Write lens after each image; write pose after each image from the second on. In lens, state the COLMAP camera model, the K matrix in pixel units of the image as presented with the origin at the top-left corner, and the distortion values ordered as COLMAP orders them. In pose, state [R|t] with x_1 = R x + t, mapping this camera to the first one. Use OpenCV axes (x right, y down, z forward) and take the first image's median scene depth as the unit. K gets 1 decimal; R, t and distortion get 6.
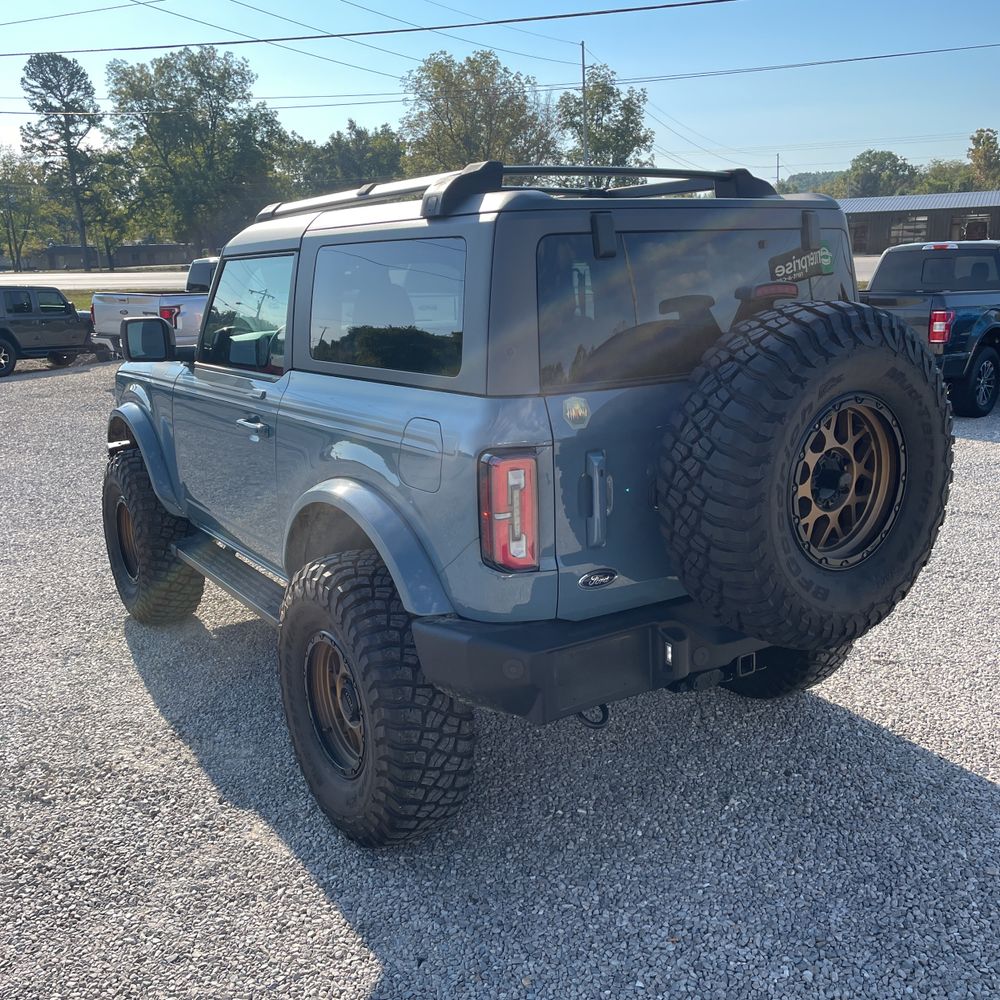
lens RADIAL K [[1009.1, 0, 489.0], [0, 1009.1, 505.8], [0, 0, 1]] dist [0.037177, 0.000000]
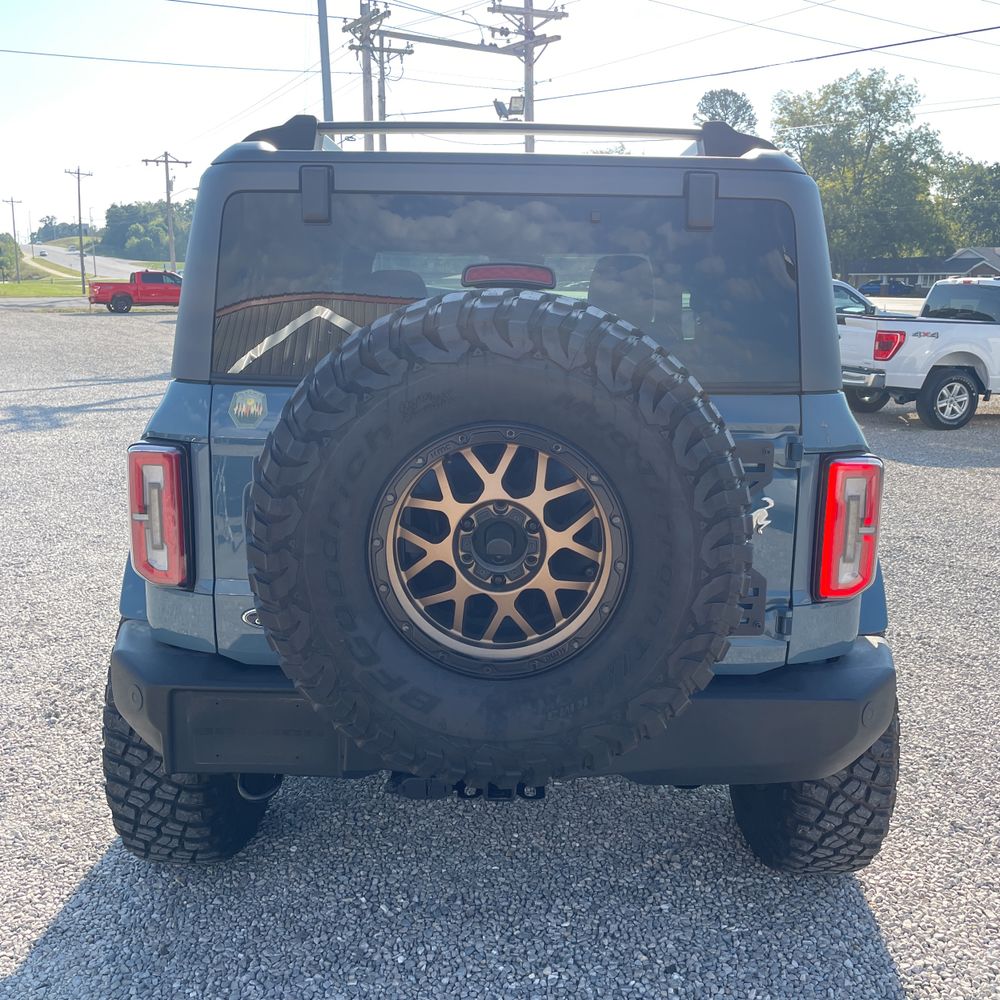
lens RADIAL K [[1009.1, 0, 494.4], [0, 1009.1, 497.0], [0, 0, 1]] dist [0.037177, 0.000000]
pose [[0.831952, 0.154692, -0.532847, 0.687289], [-0.170847, 0.985110, 0.019240, -0.070475], [0.527889, 0.075029, 0.845993, 0.410932]]
